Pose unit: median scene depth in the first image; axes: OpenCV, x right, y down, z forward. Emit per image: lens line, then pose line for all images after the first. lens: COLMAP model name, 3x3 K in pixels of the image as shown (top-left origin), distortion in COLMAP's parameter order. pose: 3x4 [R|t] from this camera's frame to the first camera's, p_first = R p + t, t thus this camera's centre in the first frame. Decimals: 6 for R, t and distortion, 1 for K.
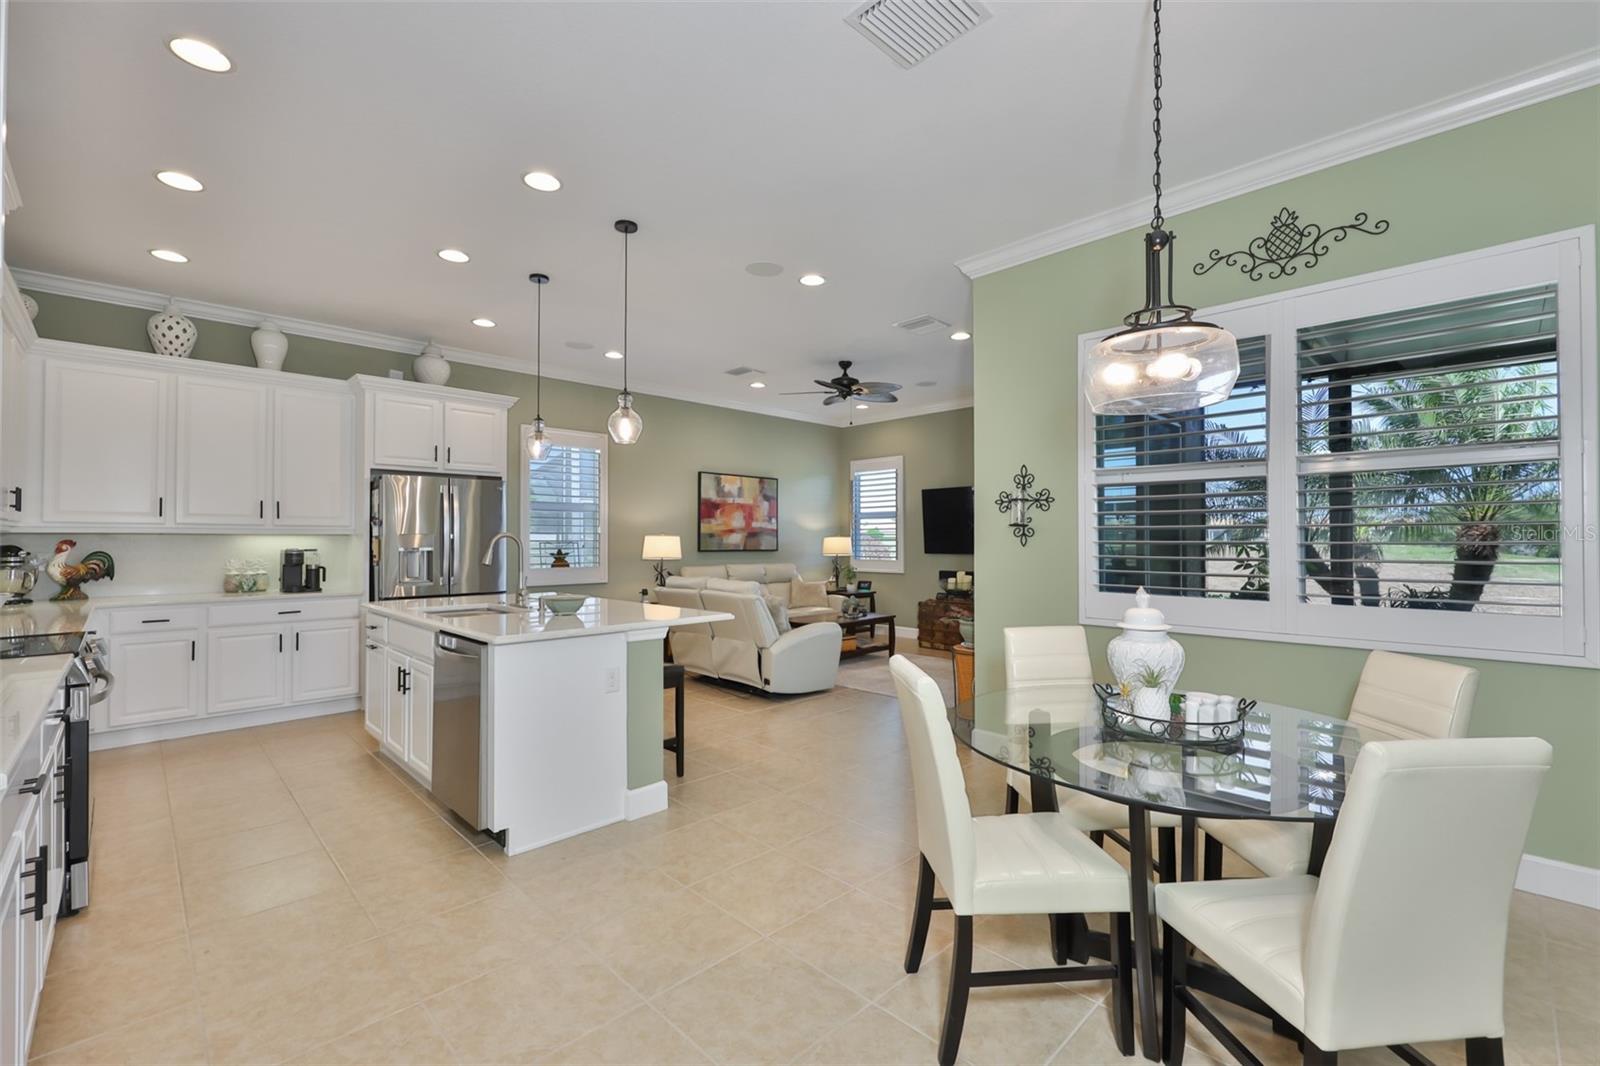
lens RADIAL K [[693.2, 0, 795.7], [0, 693.2, 529.2], [0, 0, 1]] dist [-0.000422, -0.000173]
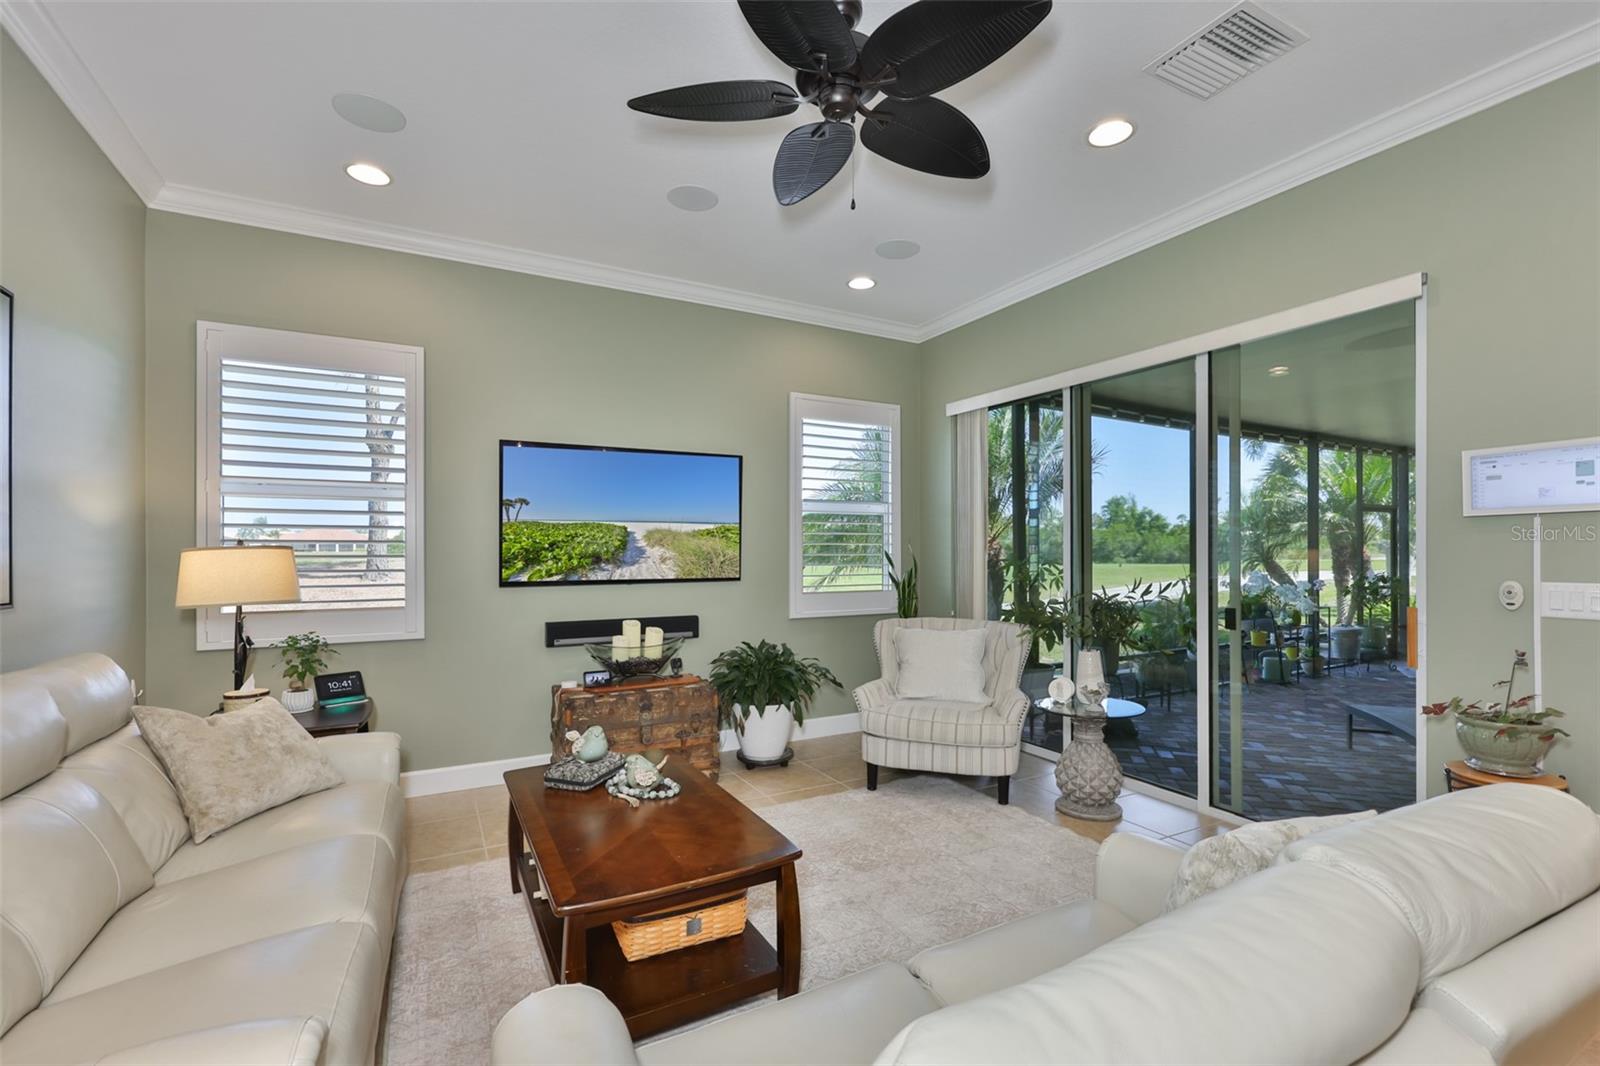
lens RADIAL K [[690.8, 0, 785.5], [0, 690.8, 547.1], [0, 0, 1]] dist [-0.001374, 0.000072]
pose [[0.266965, 0.008528, 0.963668, -0.289419], [-0.010646, 0.999926, -0.005899, 0.016734], [-0.963647, -0.008684, 0.267036, 1.119865]]
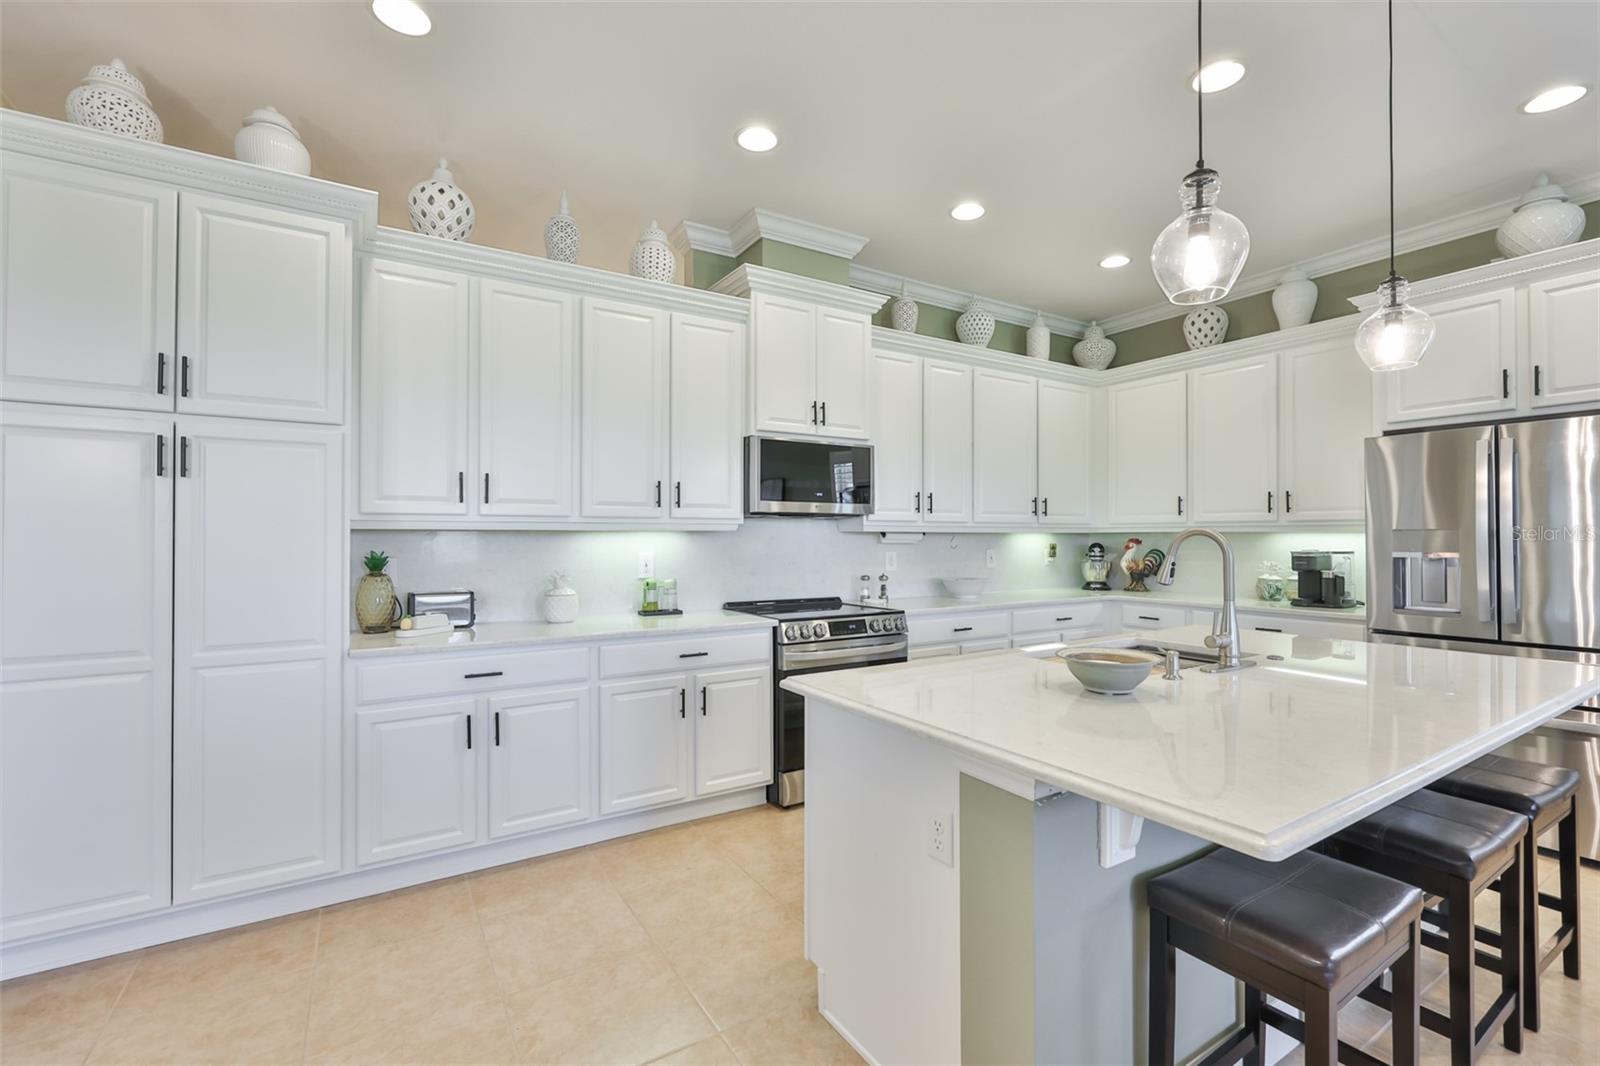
lens RADIAL K [[676.3, 0, 800.0], [0, 676.3, 533.0], [0, 0, 1]] dist [-0.002699, -0.000302]
pose [[-0.204049, -0.007315, -0.978933, 0.133695], [0.013781, 0.999852, -0.010344, 0.008566], [0.978864, -0.015601, -0.203917, 0.587410]]
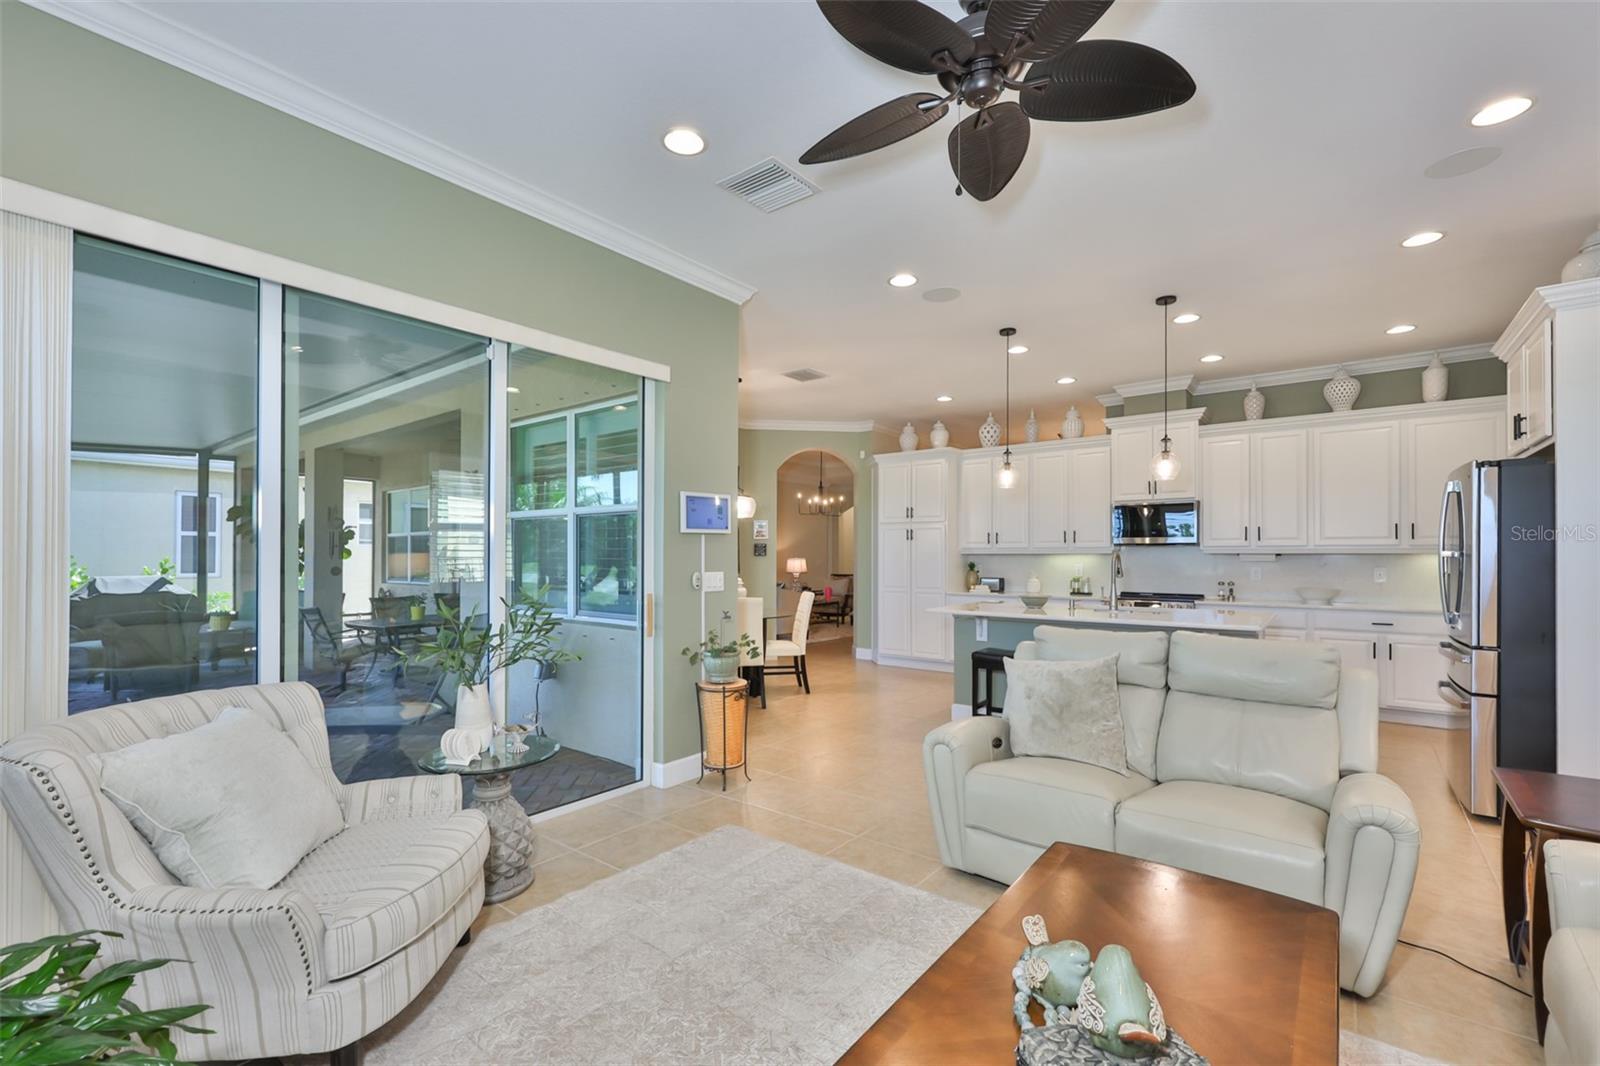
lens RADIAL K [[677.3, 0, 797.7], [0, 677.3, 550.4], [0, 0, 1]] dist [-0.001739, -0.000231]
pose [[-0.992448, -0.001463, -0.122655, 0.248293], [0.001148, 0.999774, -0.021216, 0.019332], [0.122658, -0.021197, -0.992223, 1.624412]]
